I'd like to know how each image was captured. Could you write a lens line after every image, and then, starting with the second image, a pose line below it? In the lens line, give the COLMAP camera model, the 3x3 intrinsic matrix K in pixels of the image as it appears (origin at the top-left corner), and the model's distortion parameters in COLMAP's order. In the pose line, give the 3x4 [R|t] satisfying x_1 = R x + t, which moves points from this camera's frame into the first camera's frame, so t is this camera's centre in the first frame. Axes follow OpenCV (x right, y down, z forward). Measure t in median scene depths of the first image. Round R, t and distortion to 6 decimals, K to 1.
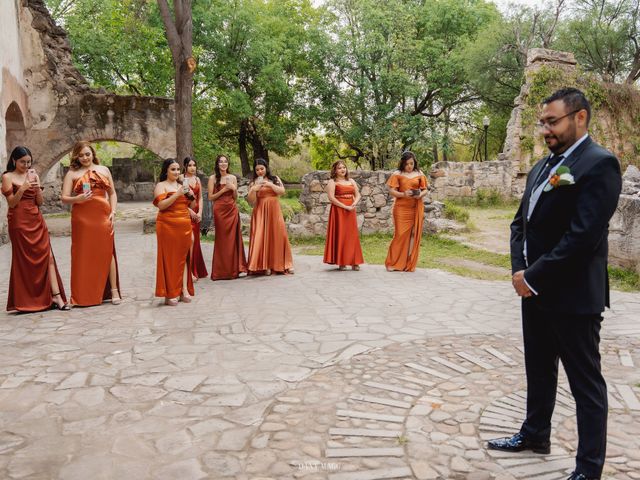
lens RADIAL K [[574.8, 0, 320.0], [0, 574.8, 240.0], [0, 0, 1]] dist [0.003724, -0.010457]
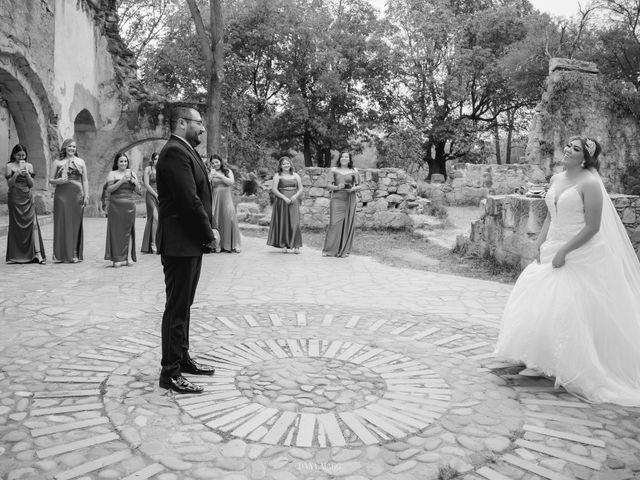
lens RADIAL K [[556.6, 0, 281.1], [0, 556.6, 213.1], [0, 0, 1]] dist [-0.178182, 0.131292]
pose [[0.970920, 0.041626, -0.235756, 0.162379], [-0.051366, 0.998055, -0.035319, 0.007250], [0.233827, 0.046402, 0.971170, -0.043553]]
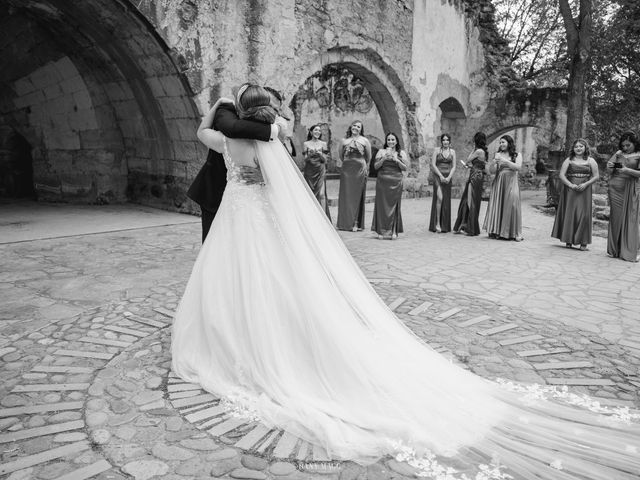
lens RADIAL K [[504.7, 0, 320.0], [0, 504.7, 240.0], [0, 0, 1]] dist [-0.169991, 0.123707]
pose [[0.555783, 0.166919, -0.814398, 0.276412], [-0.127132, 0.985178, 0.115161, -0.002458], [0.821549, 0.039531, 0.568766, 0.084946]]
